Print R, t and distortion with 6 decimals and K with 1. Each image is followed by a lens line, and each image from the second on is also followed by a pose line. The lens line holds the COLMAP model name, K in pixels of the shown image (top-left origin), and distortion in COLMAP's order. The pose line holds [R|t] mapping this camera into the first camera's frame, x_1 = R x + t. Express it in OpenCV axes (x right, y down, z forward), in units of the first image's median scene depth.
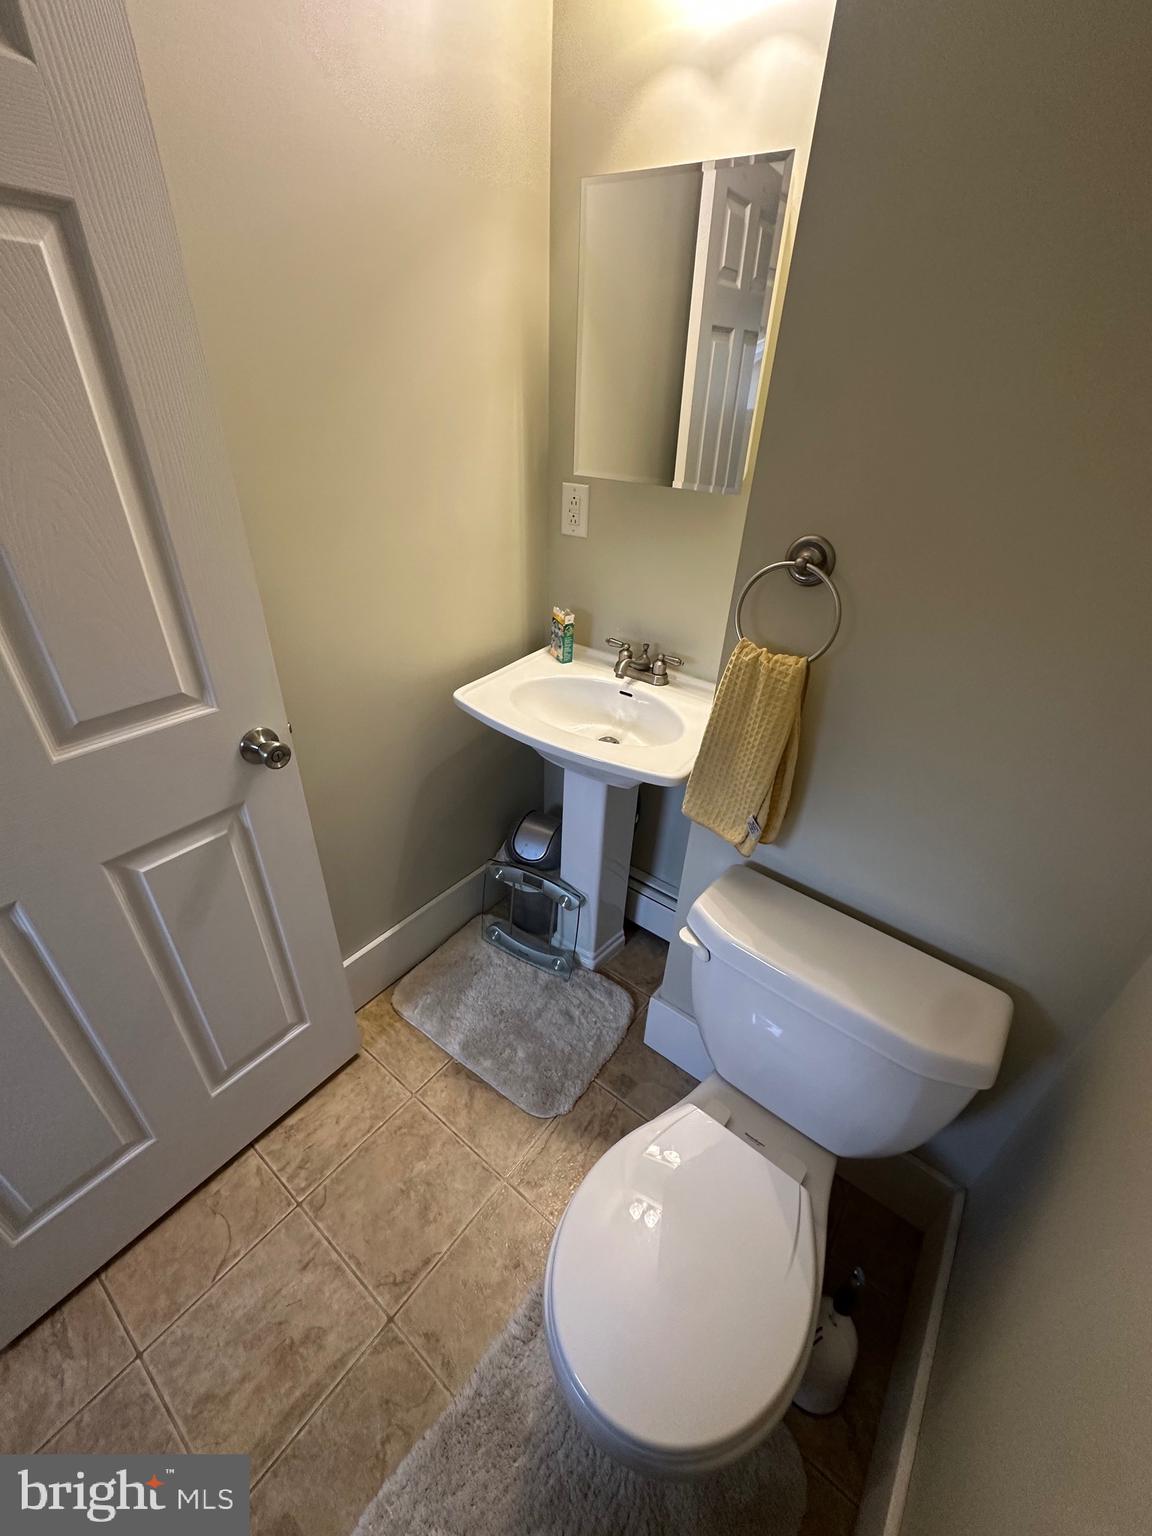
lens RADIAL K [[609.9, 0, 573.9], [0, 609.9, 766.7], [0, 0, 1]] dist [-0.002323, 0.000722]
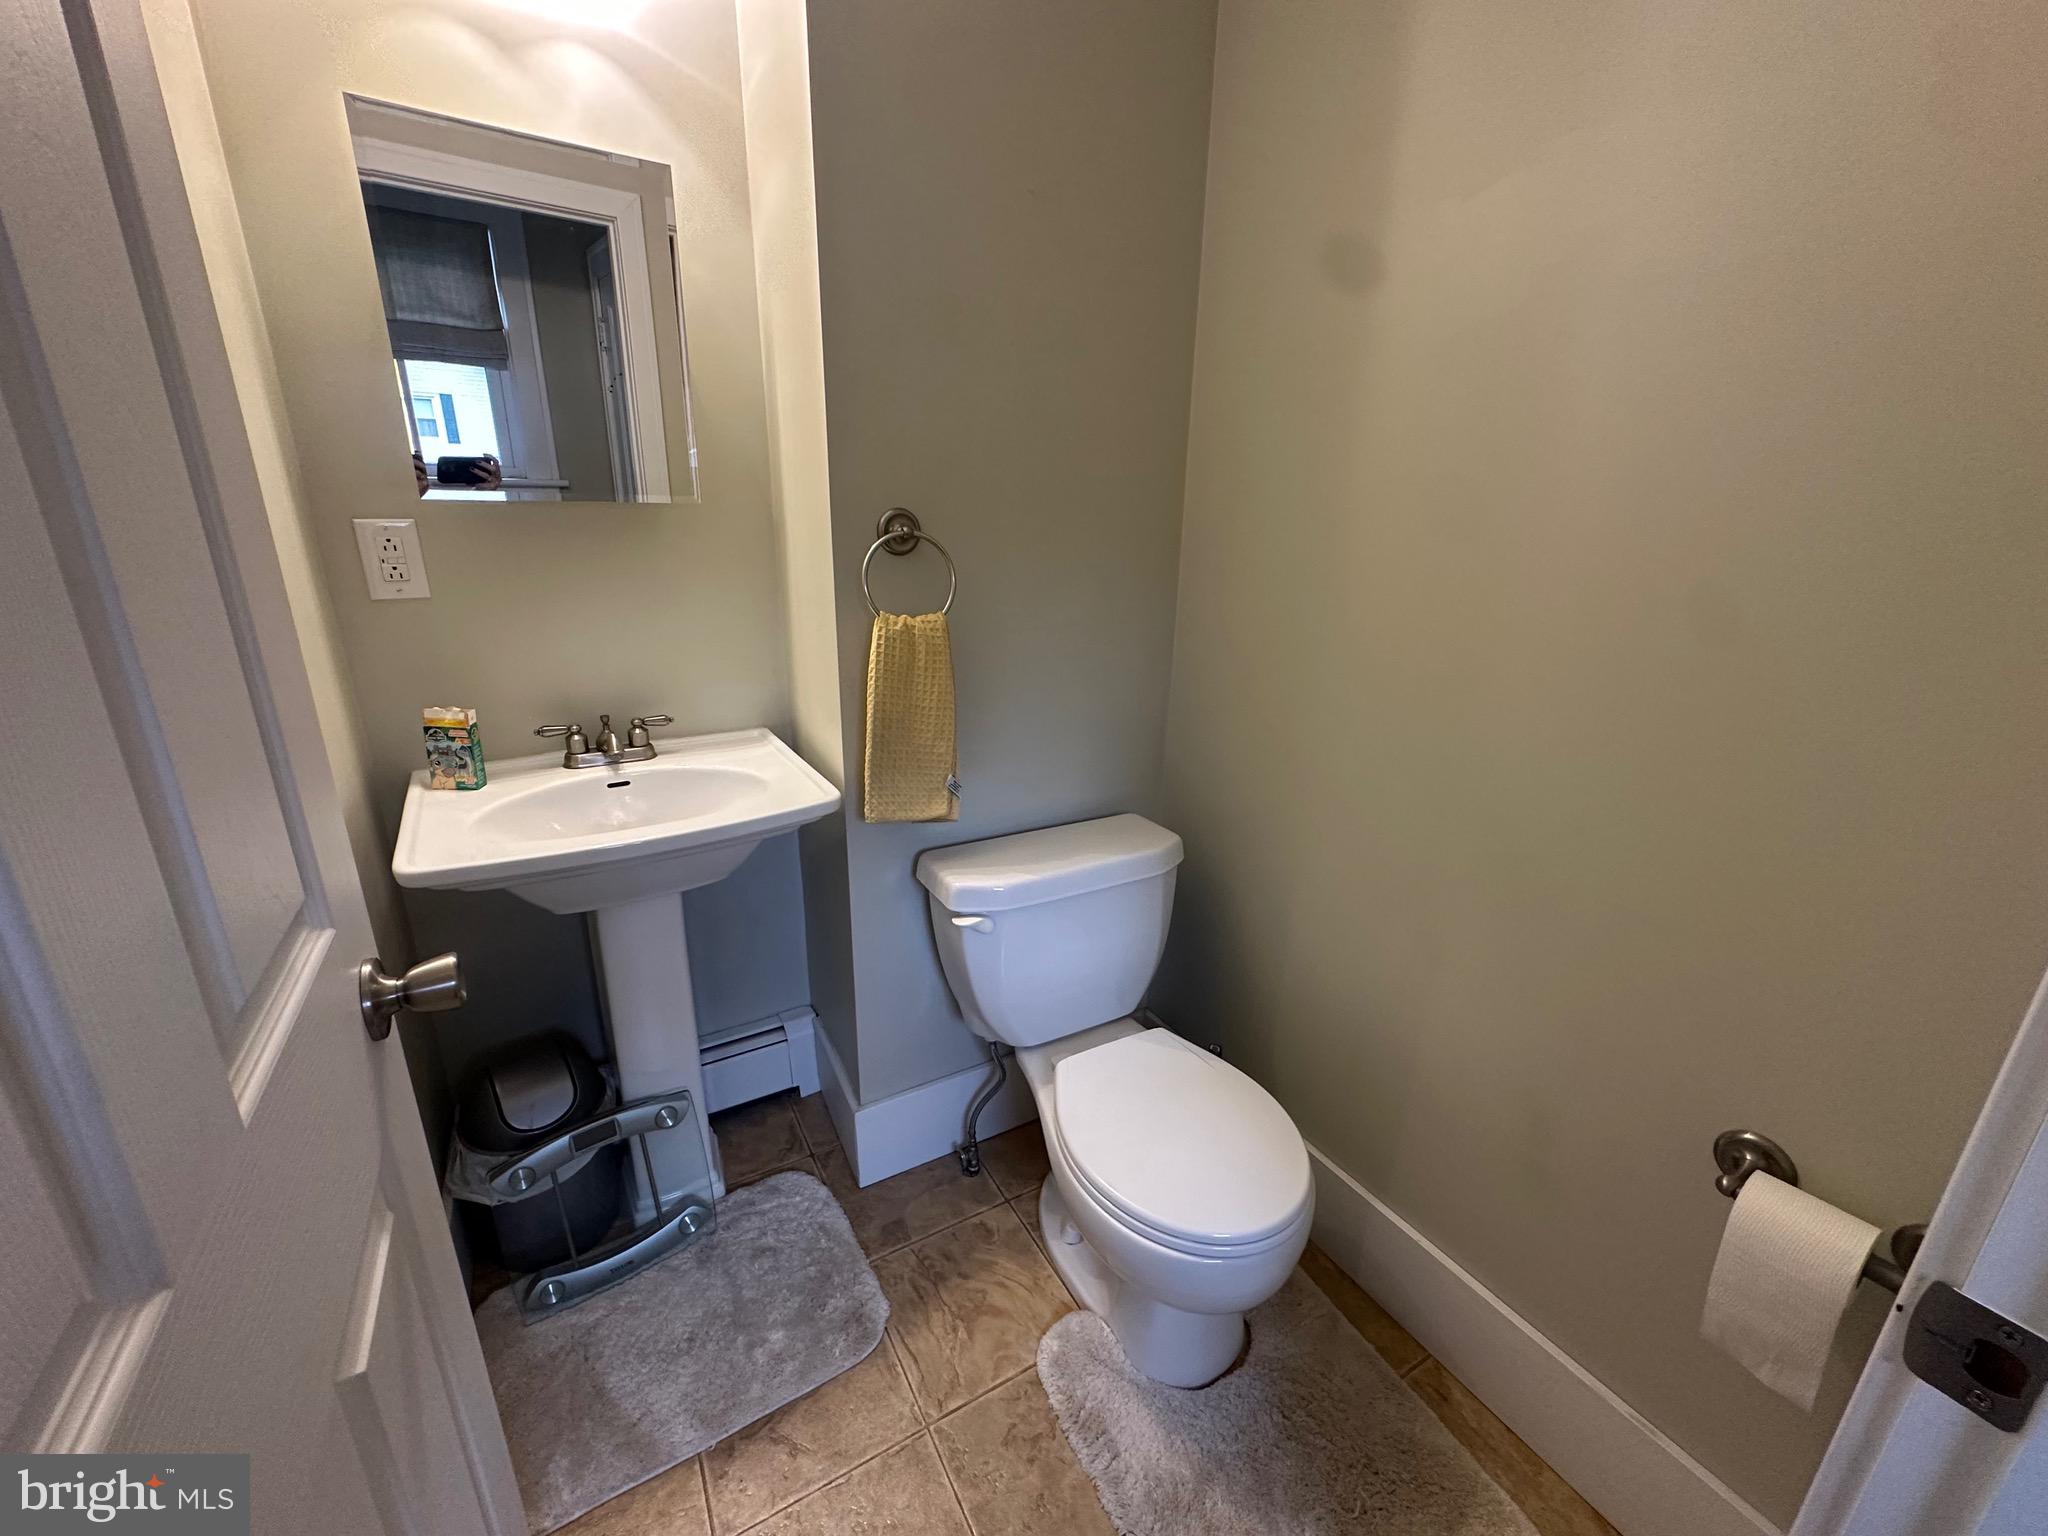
lens RADIAL K [[813.2, 0, 1010.0], [0, 813.2, 771.5], [0, 0, 1]] dist [-0.002323, 0.000722]
pose [[0.394242, -0.314754, 0.863425, -0.545014], [0.479843, 0.871784, 0.098704, -0.007952], [-0.783788, 0.375396, 0.494727, 0.171503]]
